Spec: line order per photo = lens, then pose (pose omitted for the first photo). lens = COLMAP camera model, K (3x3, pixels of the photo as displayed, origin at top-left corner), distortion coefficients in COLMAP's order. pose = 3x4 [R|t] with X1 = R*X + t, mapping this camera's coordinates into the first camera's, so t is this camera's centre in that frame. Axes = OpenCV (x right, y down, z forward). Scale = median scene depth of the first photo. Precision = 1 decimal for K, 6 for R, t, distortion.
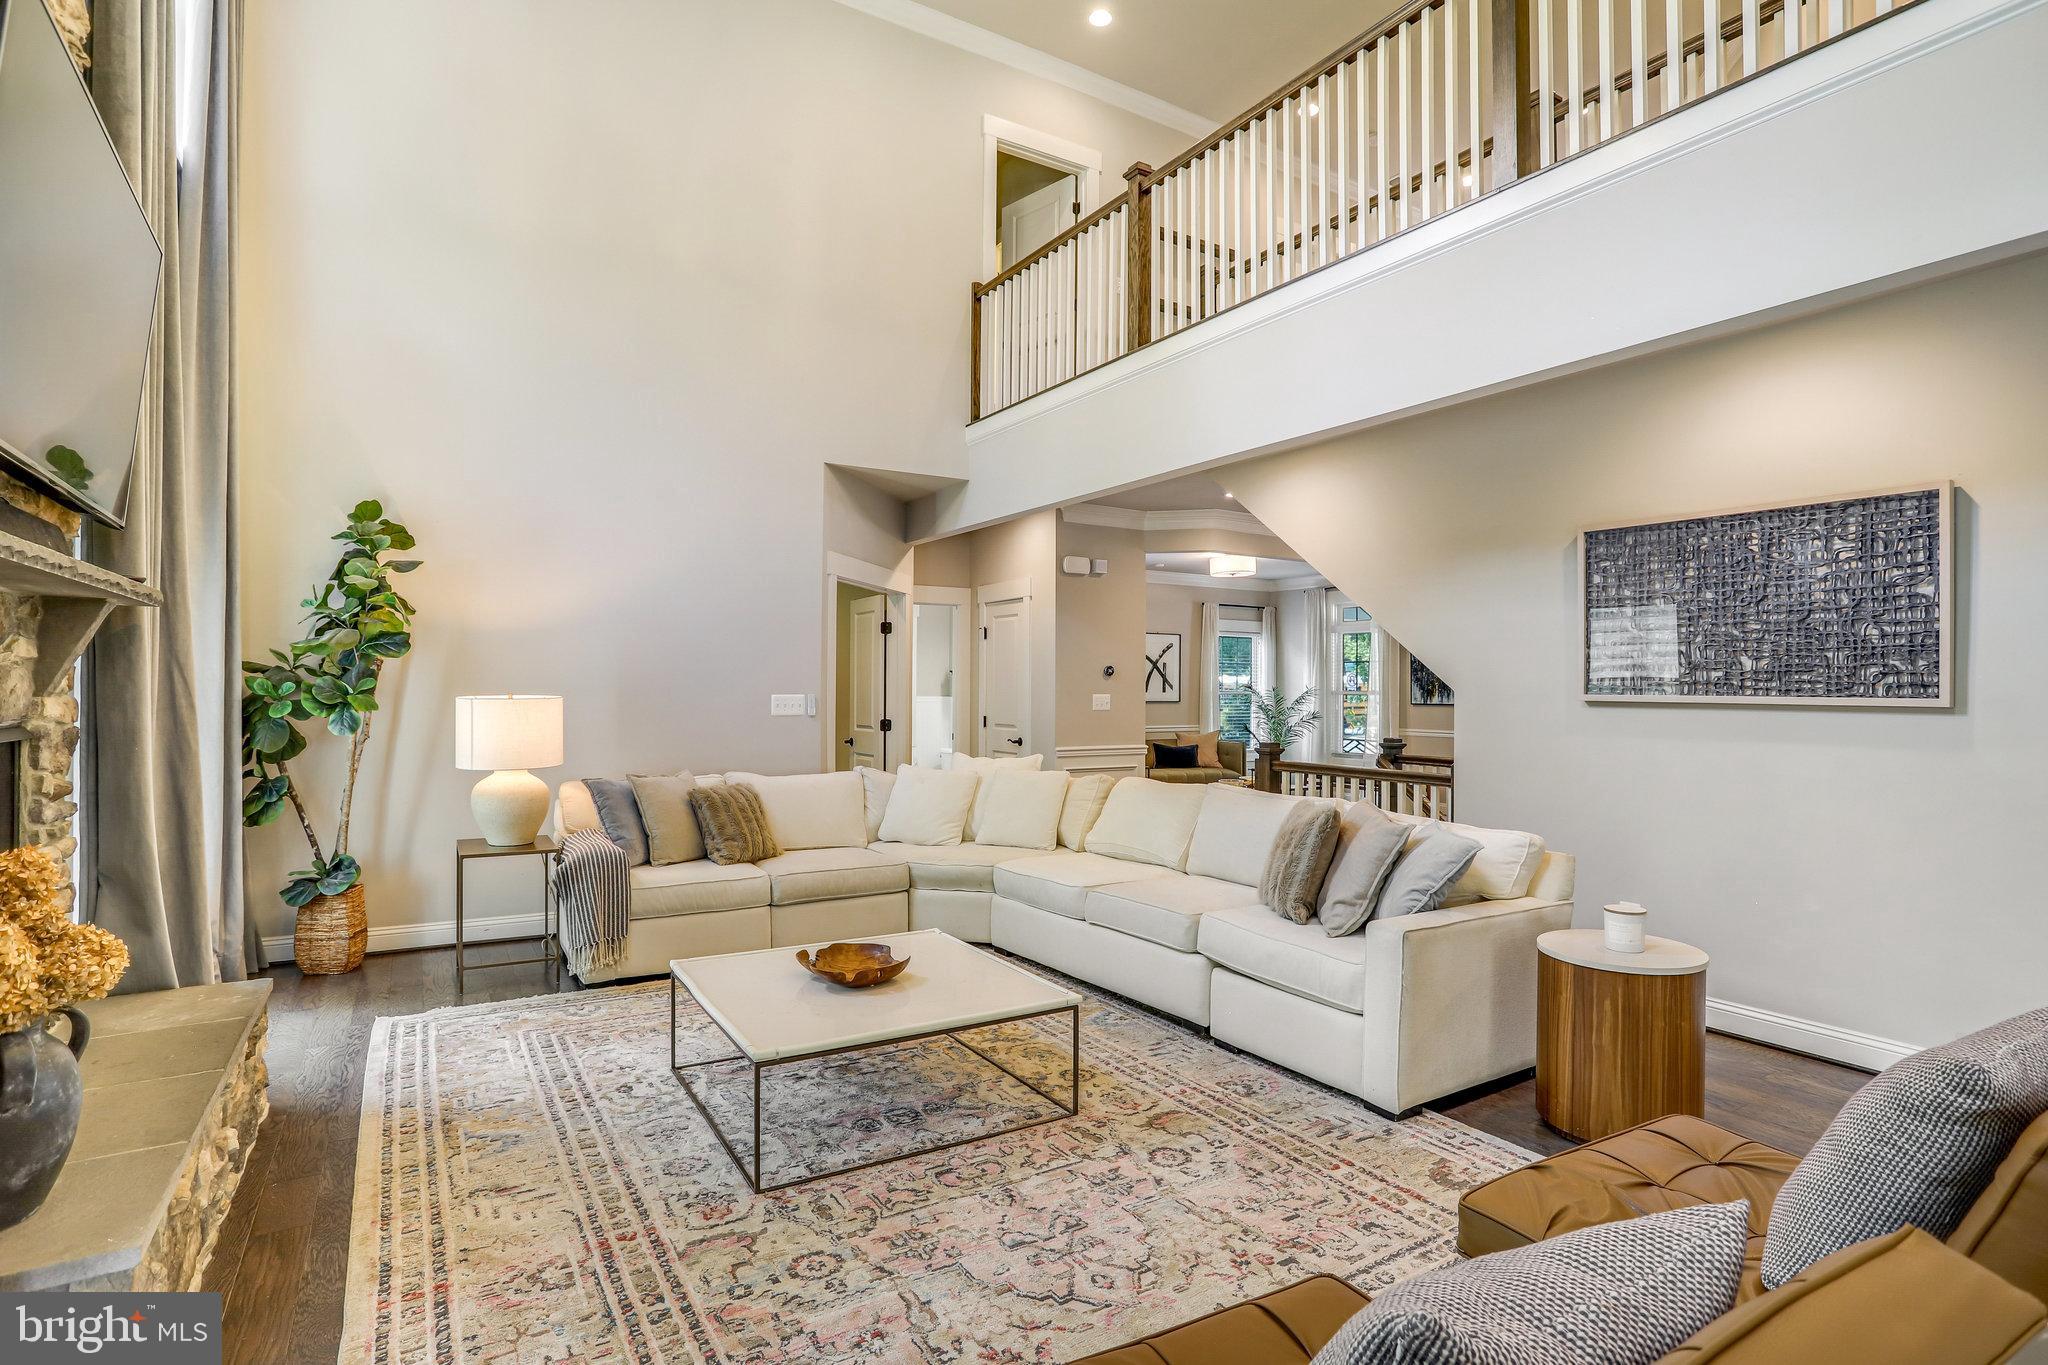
lens RADIAL K [[997.2, 0, 1024.9], [0, 997.2, 692.7], [0, 0, 1]] dist [-0.047087, 0.017956]
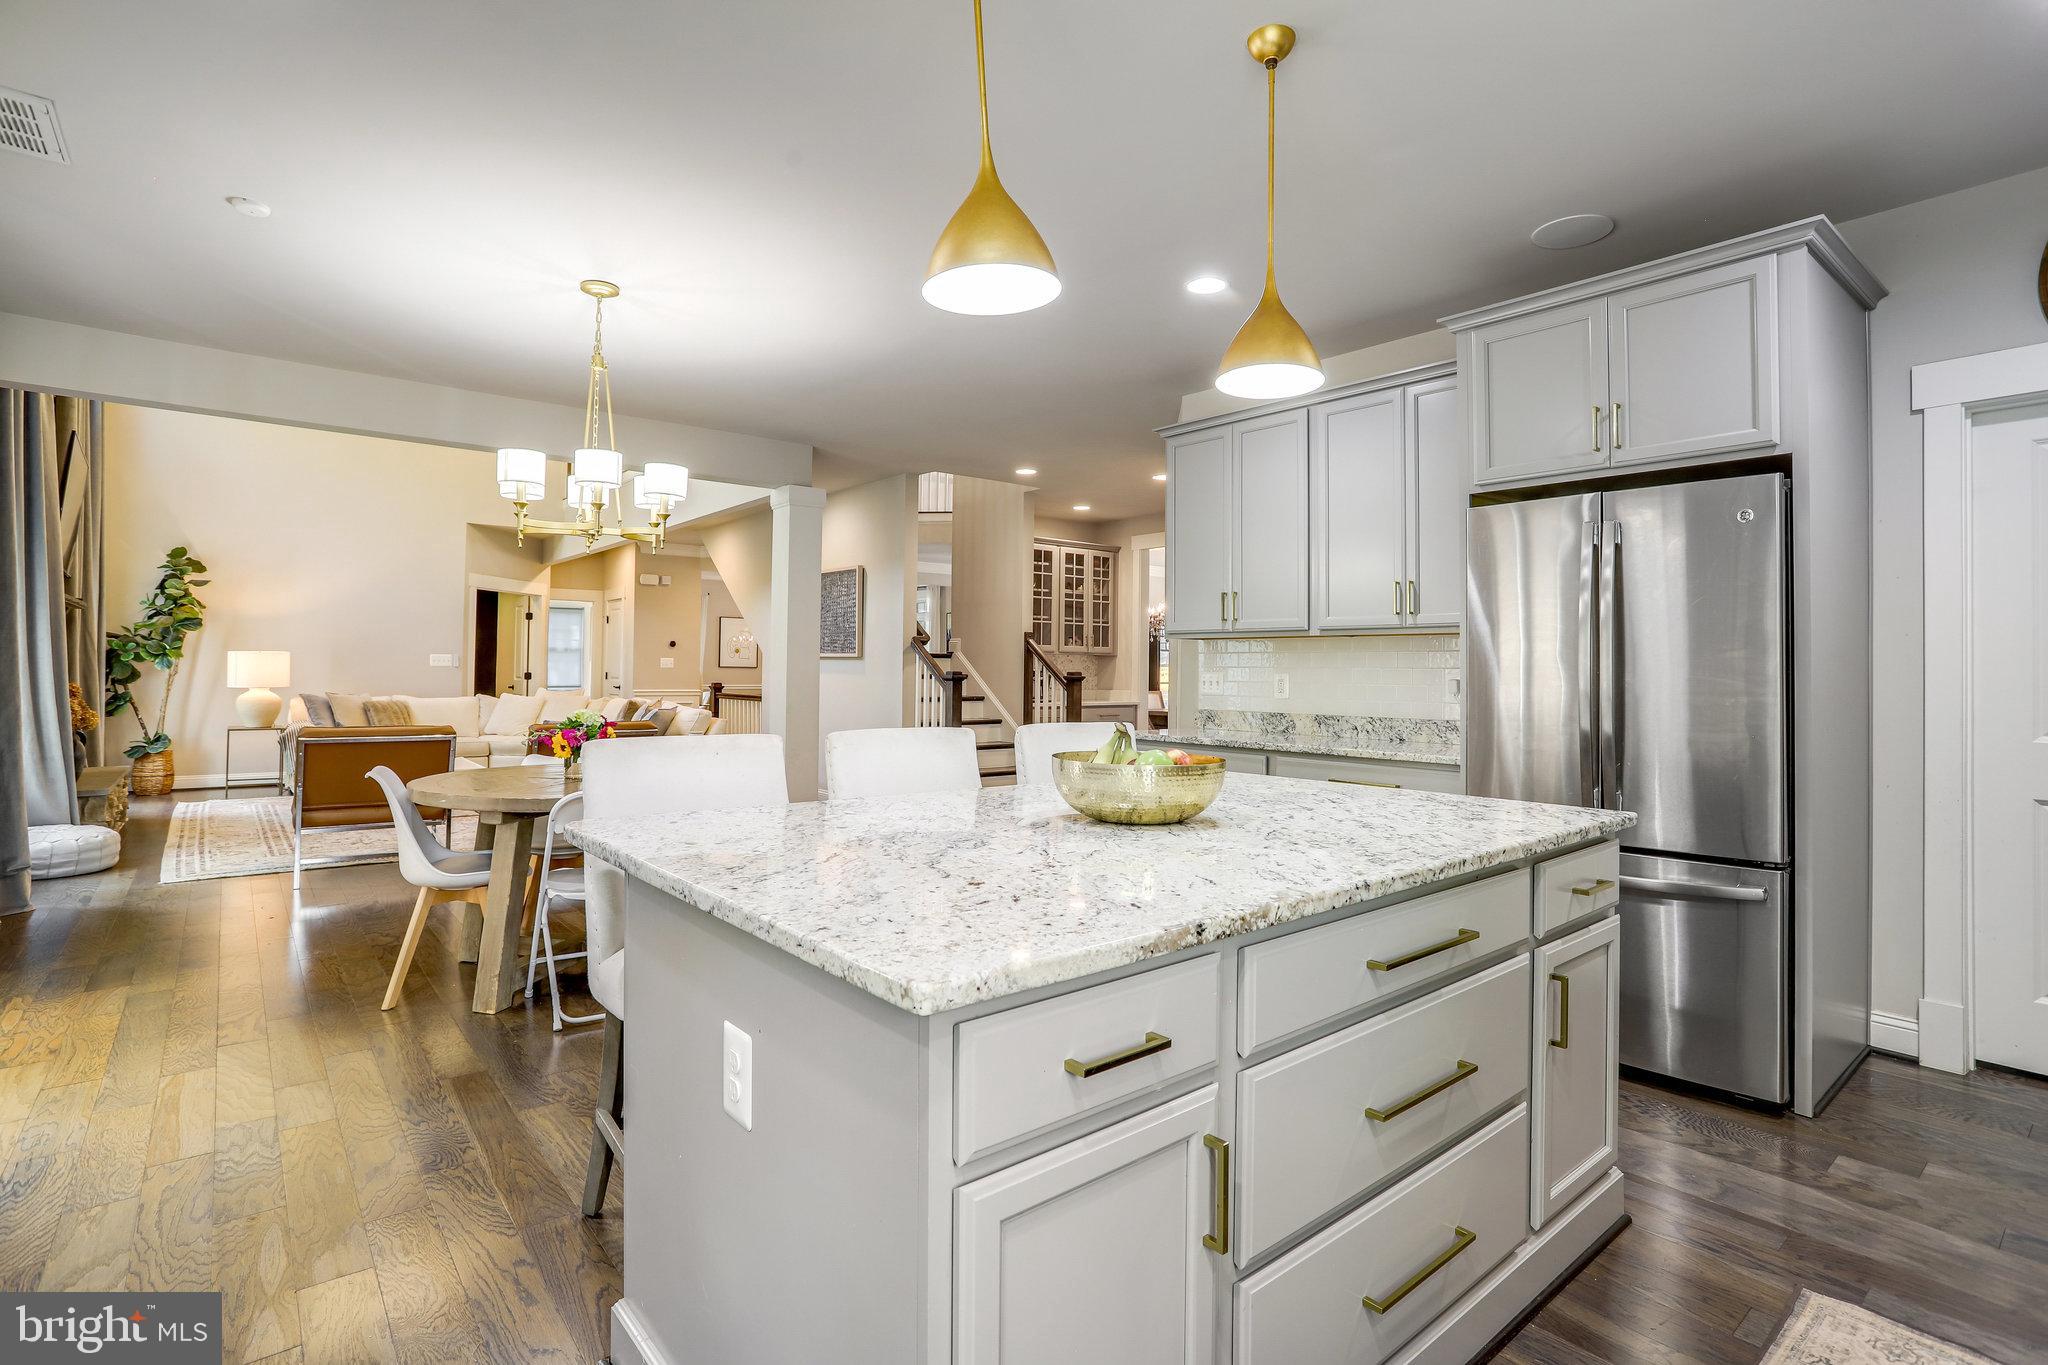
lens RADIAL K [[997.2, 0, 1060.3], [0, 997.2, 660.2], [0, 0, 1]] dist [-0.047087, 0.017956]
pose [[0.987008, 0.007263, 0.160508, 0.739814], [-0.005099, 0.999891, -0.013887, 0.039886], [-0.160592, 0.012888, 0.986937, -1.167255]]
